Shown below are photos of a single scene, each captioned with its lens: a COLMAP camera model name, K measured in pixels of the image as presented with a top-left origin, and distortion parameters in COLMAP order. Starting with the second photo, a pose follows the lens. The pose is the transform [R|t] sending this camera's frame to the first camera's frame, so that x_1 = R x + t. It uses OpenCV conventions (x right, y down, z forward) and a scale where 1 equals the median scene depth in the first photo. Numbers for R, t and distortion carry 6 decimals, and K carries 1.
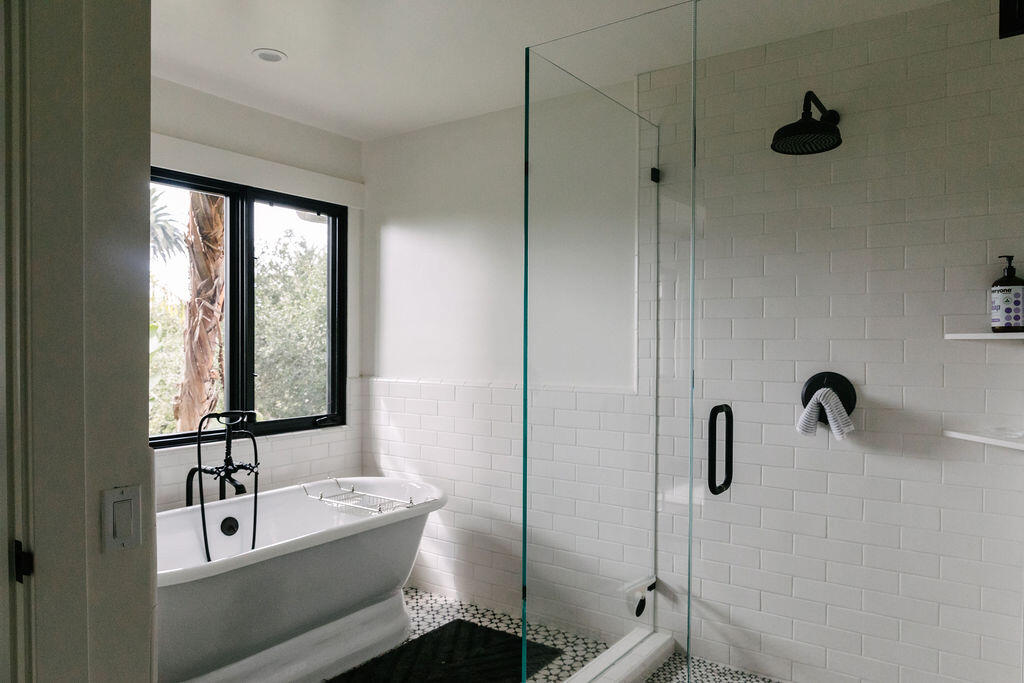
lens RADIAL K [[698.3, 0, 512.0], [0, 698.3, 341.5], [0, 0, 1]] dist [-0.012494, -0.000970]
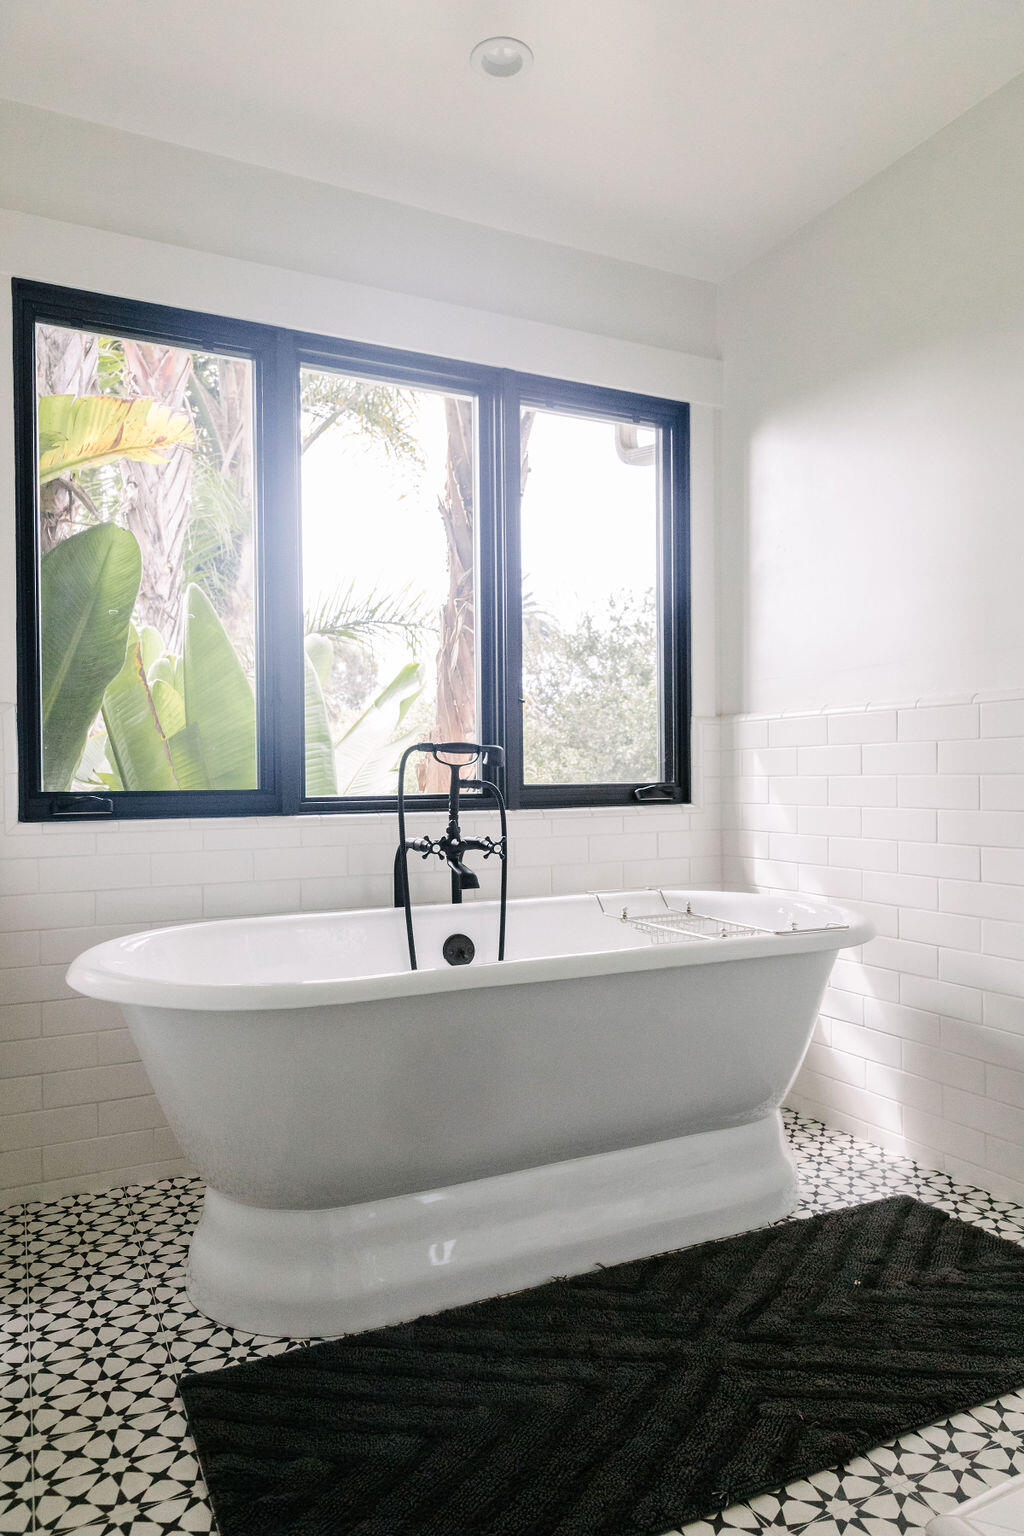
lens RADIAL K [[1028.9, 0, 512.0], [0, 1028.9, 768.0], [0, 0, 1]] dist [0.003389, 0.001255]
pose [[0.884801, -0.012481, -0.465803, 0.014417], [0.009749, 0.999918, -0.008275, 0.113441], [0.465868, 0.002780, 0.884850, 0.263014]]
